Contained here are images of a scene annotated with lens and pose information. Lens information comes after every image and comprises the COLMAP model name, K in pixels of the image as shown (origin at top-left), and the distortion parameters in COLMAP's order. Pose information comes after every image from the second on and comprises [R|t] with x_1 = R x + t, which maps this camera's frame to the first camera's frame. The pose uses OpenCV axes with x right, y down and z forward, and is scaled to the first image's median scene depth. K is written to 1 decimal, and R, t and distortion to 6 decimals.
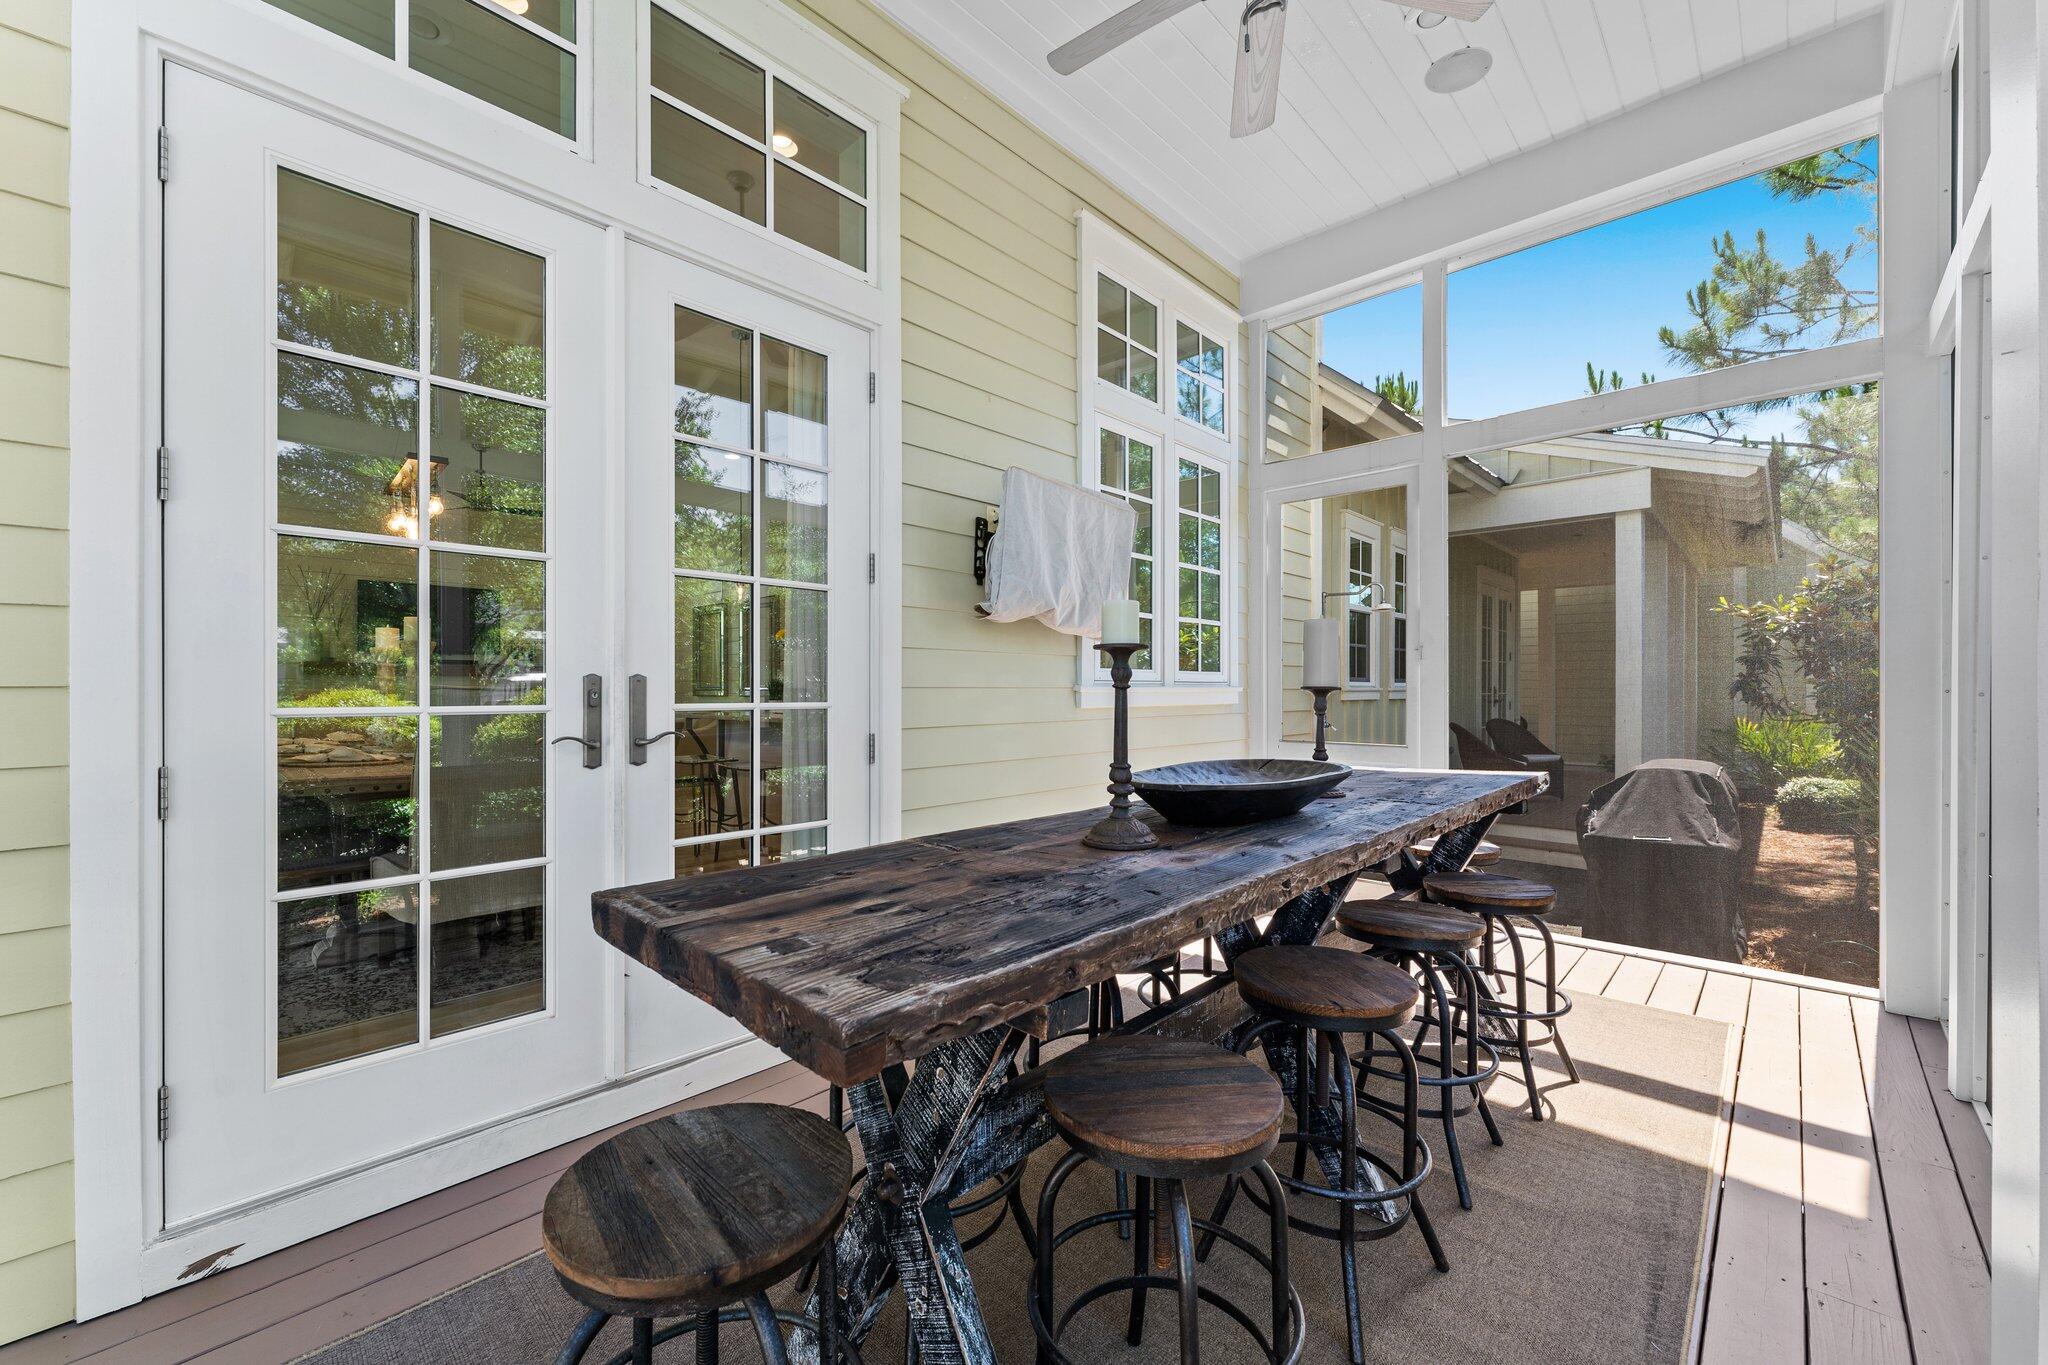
lens RADIAL K [[819.0, 0, 1017.7], [0, 819.0, 688.6], [0, 0, 1]] dist [-0.001846, 0.000562]
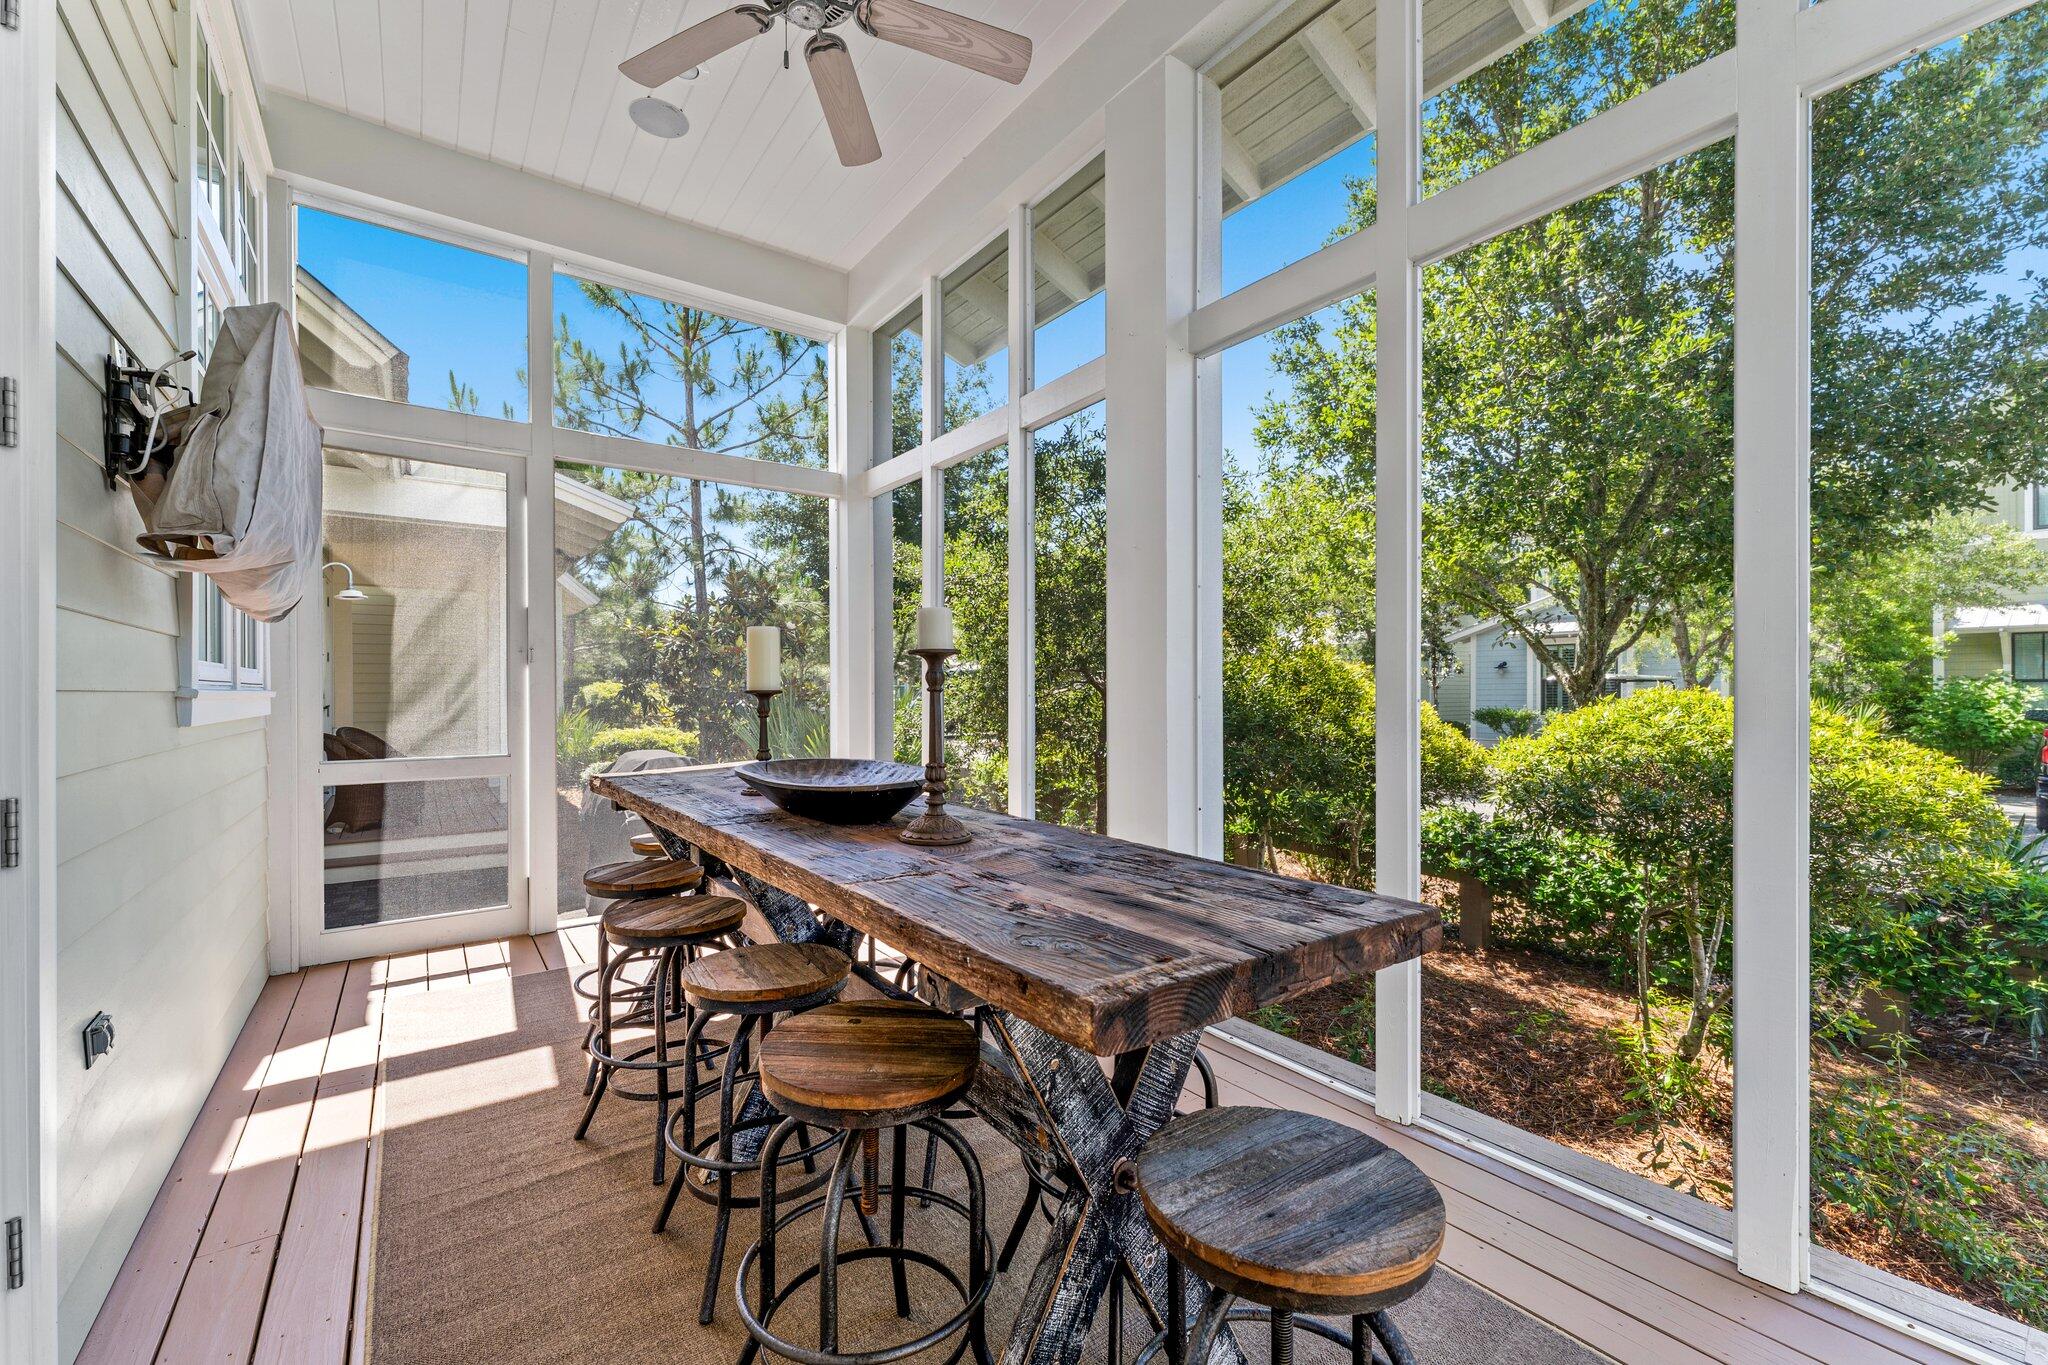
lens RADIAL K [[819.0, 0, 1017.7], [0, 819.0, 688.6], [0, 0, 1]] dist [-0.001846, 0.000562]
pose [[0.177158, 0.013889, 0.984084, -1.202095], [0.001023, 0.999897, -0.014297, 0.015389], [-0.984182, 0.003539, 0.177126, 0.977036]]
